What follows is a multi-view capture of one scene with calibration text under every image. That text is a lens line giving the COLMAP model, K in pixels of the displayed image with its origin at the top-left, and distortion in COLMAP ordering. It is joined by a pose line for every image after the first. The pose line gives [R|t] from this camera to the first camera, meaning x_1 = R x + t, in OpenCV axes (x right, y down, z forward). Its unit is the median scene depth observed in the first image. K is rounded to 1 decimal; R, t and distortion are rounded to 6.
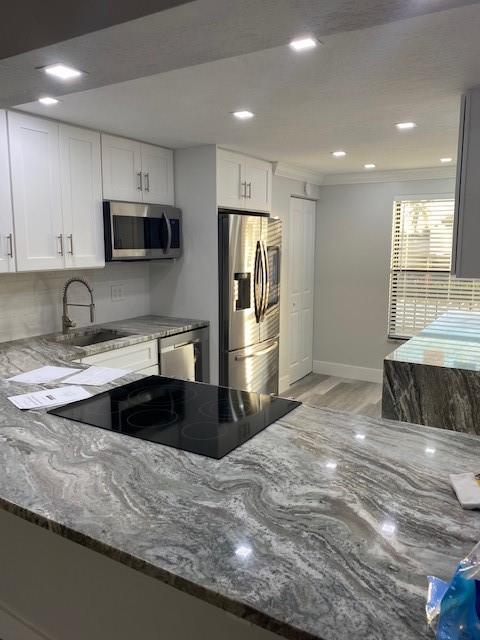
lens RADIAL K [[488.8, 0, 242.7], [0, 488.8, 319.2], [0, 0, 1]] dist [0.022696, -0.033780]
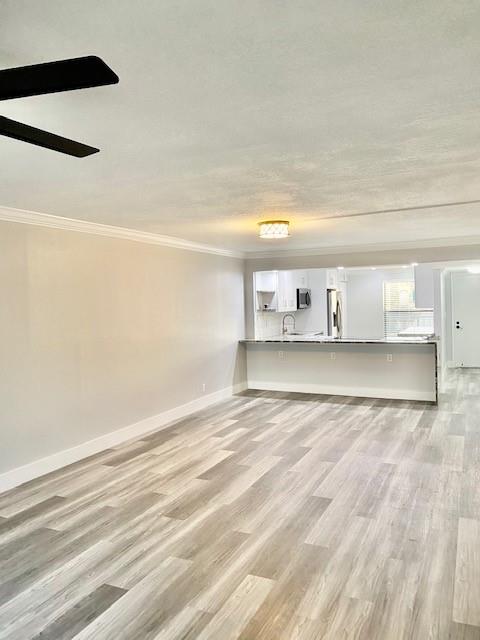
lens RADIAL K [[488.8, 0, 237.2], [0, 488.8, 316.7], [0, 0, 1]] dist [0.022696, -0.033780]
pose [[0.995521, -0.036605, 0.087163, -0.790567], [0.048061, 0.989925, -0.133188, 0.266282], [-0.081410, 0.136781, 0.987250, -1.637648]]
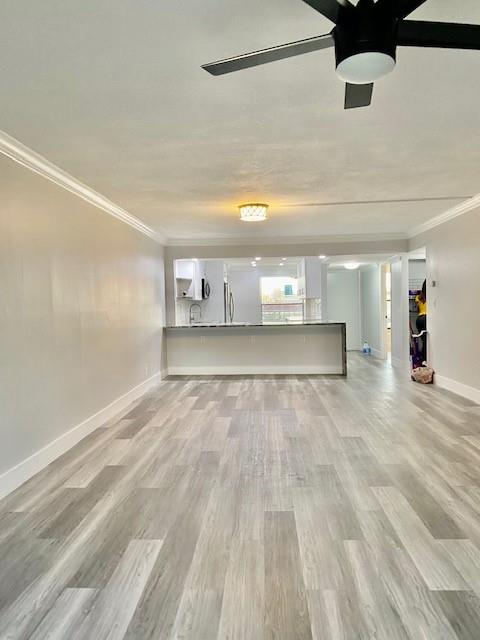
lens RADIAL K [[488.8, 0, 235.5], [0, 488.8, 322.9], [0, 0, 1]] dist [0.022696, -0.033780]
pose [[0.887321, -0.043495, 0.459096, -1.330904], [0.102618, 0.989204, -0.104617, 0.331572], [-0.449589, 0.139940, 0.882205, -1.559865]]
